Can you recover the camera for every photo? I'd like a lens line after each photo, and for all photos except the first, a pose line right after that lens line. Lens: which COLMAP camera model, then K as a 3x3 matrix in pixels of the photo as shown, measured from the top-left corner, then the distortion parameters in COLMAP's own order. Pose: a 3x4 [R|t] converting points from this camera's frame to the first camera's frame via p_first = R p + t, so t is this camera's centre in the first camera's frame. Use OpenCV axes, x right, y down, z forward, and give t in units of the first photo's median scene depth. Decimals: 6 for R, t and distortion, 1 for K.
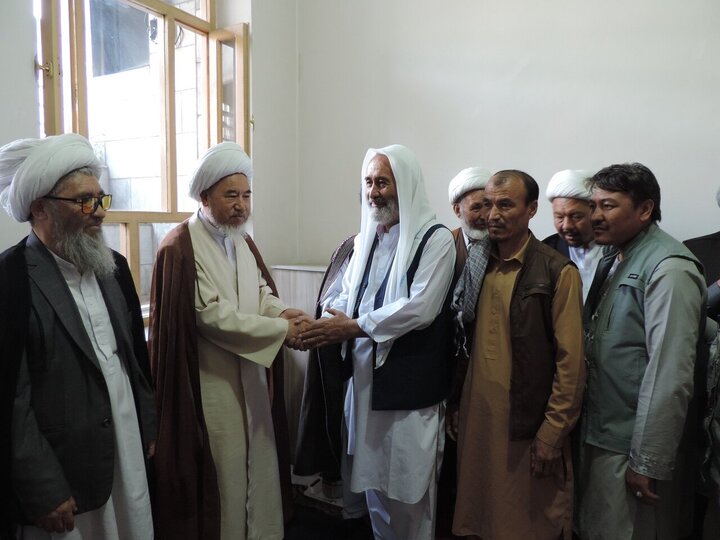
lens RADIAL K [[510.2, 0, 358.8], [0, 510.2, 272.2], [0, 0, 1]] dist [-0.008574, -0.006810]
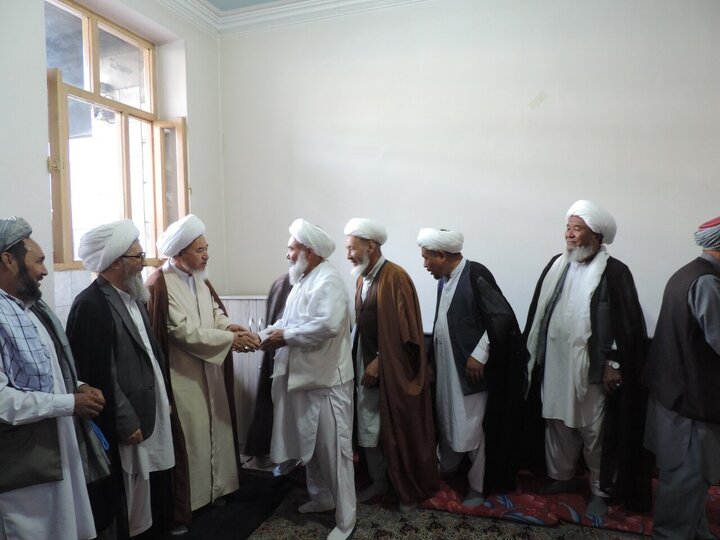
lens RADIAL K [[527.2, 0, 361.3], [0, 527.2, 267.2], [0, 0, 1]] dist [-0.005272, -0.000769]
pose [[0.982482, -0.044719, 0.180910, -0.046919], [0.057944, 0.995968, -0.068487, 0.034404], [-0.177118, 0.077769, 0.981112, -0.574271]]
